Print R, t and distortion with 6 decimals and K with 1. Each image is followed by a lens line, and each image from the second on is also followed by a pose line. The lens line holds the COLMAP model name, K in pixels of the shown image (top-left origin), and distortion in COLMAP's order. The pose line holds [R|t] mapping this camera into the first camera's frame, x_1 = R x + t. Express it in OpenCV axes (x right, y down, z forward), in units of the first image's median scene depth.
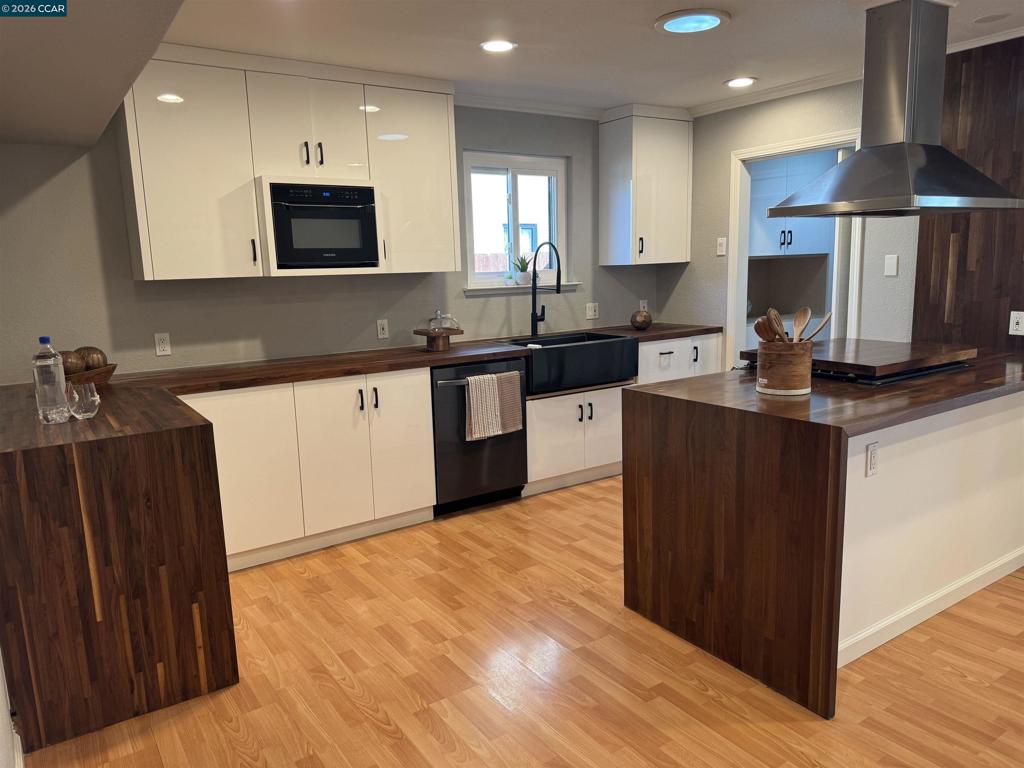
lens RADIAL K [[723.2, 0, 508.2], [0, 723.2, 389.8], [0, 0, 1]] dist [0.059576, -0.070933]
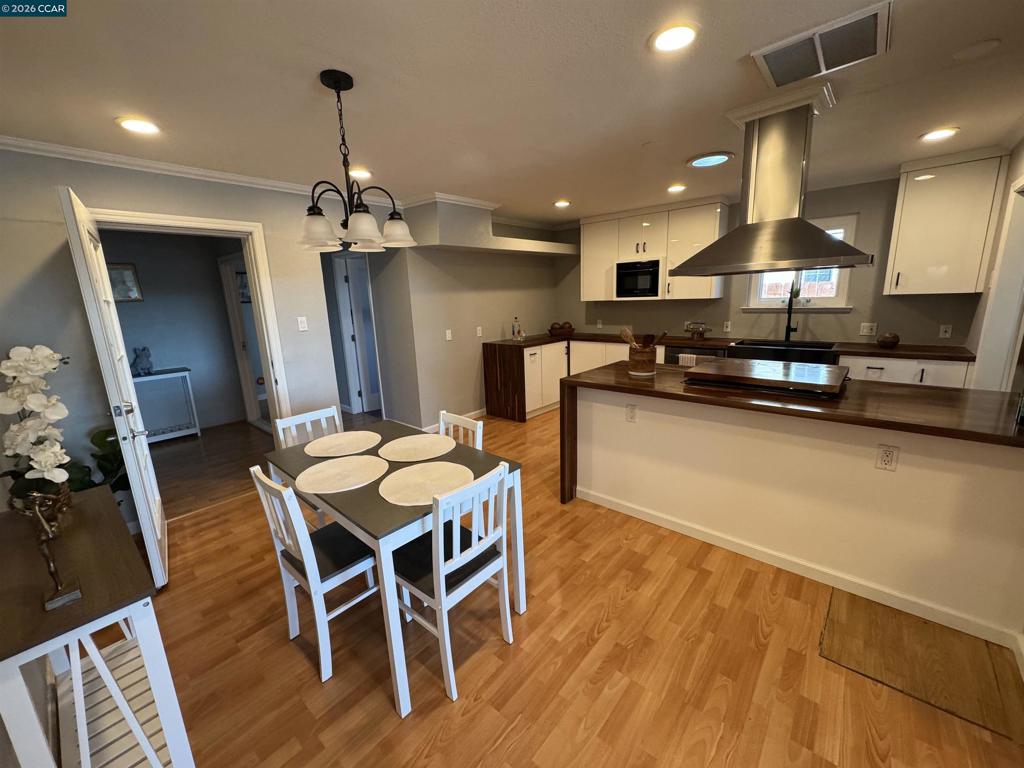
lens RADIAL K [[411.2, 0, 513.5], [0, 411.2, 382.9], [0, 0, 1]] dist [-0.002336, 0.000585]
pose [[0.255124, 0.220600, -0.941407, 0.964903], [-0.139033, 0.971878, 0.190062, -0.096672], [0.956860, 0.082397, 0.278620, 0.279623]]
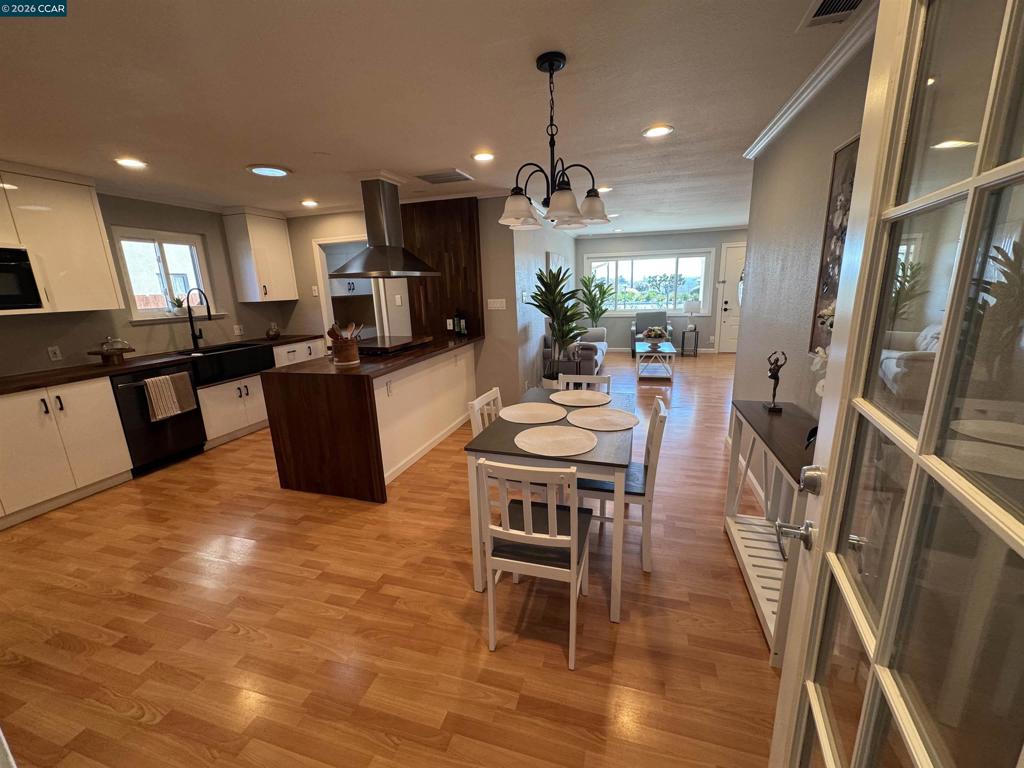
lens RADIAL K [[411.2, 0, 513.8], [0, 411.2, 384.2], [0, 0, 1]] dist [-0.002336, 0.000585]
pose [[0.771545, -0.144422, 0.619565, 0.005580], [0.121342, 0.989420, 0.079528, 0.019055], [-0.624495, 0.013820, 0.780906, -0.158962]]
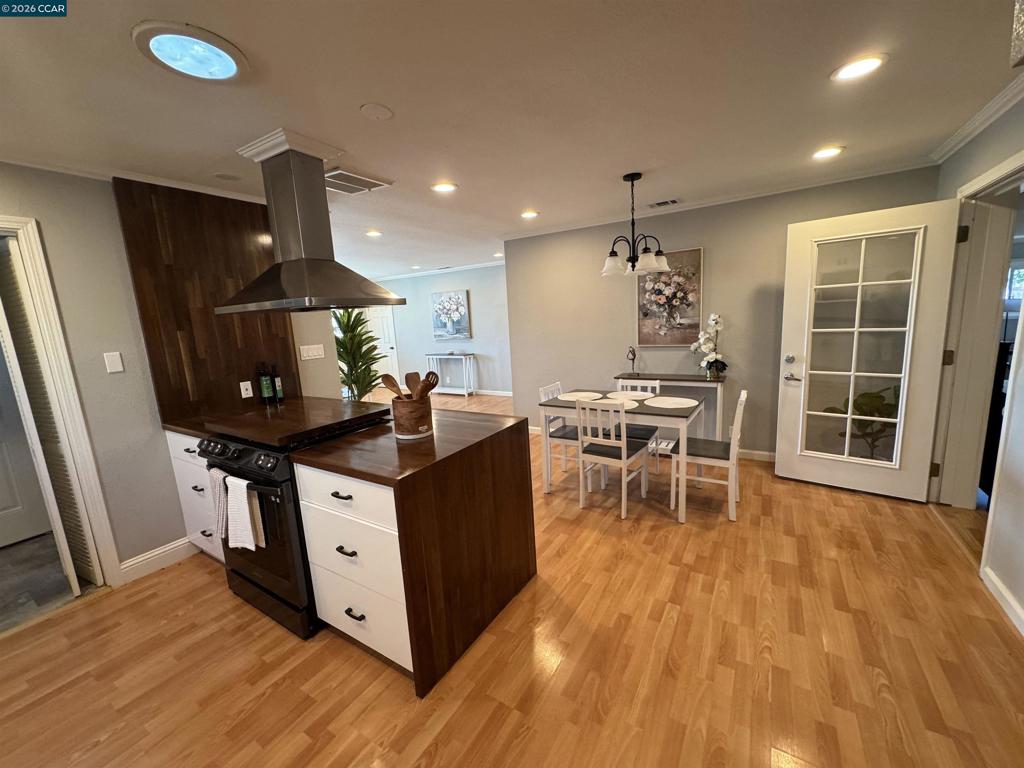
lens RADIAL K [[411.2, 0, 511.1], [0, 411.2, 385.8], [0, 0, 1]] dist [-0.002336, 0.000585]
pose [[-0.400810, -0.103961, 0.910244, -0.275890], [0.226232, 0.951542, 0.208295, -0.147380], [-0.887790, 0.289413, -0.357868, 0.800586]]
